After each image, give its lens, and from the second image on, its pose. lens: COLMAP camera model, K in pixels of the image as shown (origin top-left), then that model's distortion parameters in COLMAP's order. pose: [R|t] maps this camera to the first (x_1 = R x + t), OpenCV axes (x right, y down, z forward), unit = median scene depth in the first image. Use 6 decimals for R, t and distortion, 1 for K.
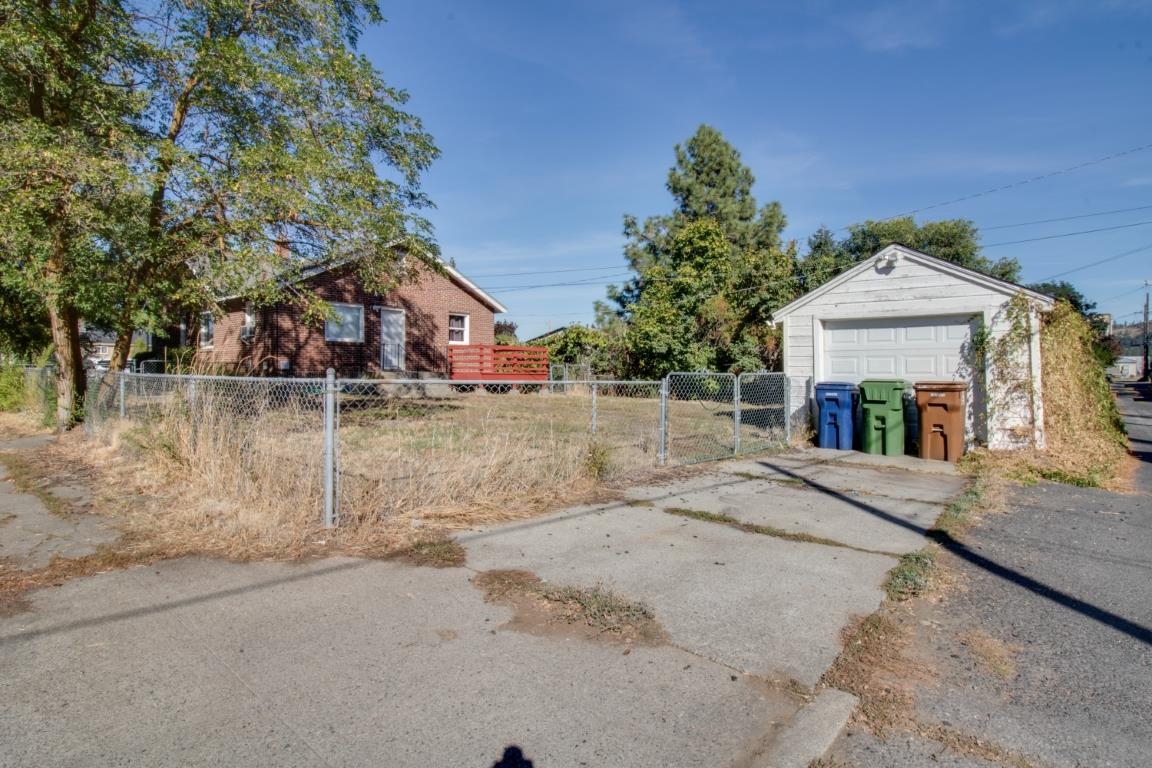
lens RADIAL K [[576.5, 0, 573.7], [0, 576.5, 383.1], [0, 0, 1]] dist [-0.004947, -0.004390]
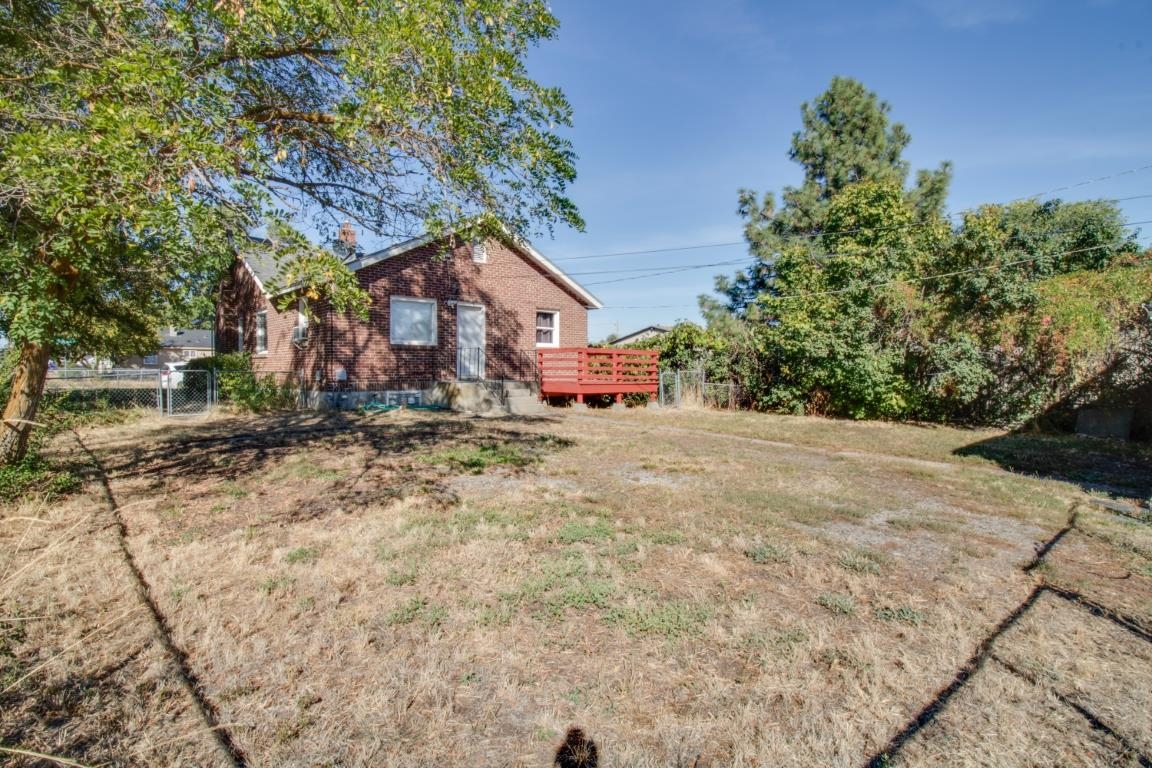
lens RADIAL K [[576.5, 0, 577.4], [0, 576.5, 383.7], [0, 0, 1]] dist [-0.004947, -0.004390]
pose [[0.993797, -0.000180, -0.111210, -0.070644], [0.000080, 1.000000, -0.000899, -0.015433], [0.111210, 0.000884, 0.993797, 0.200293]]
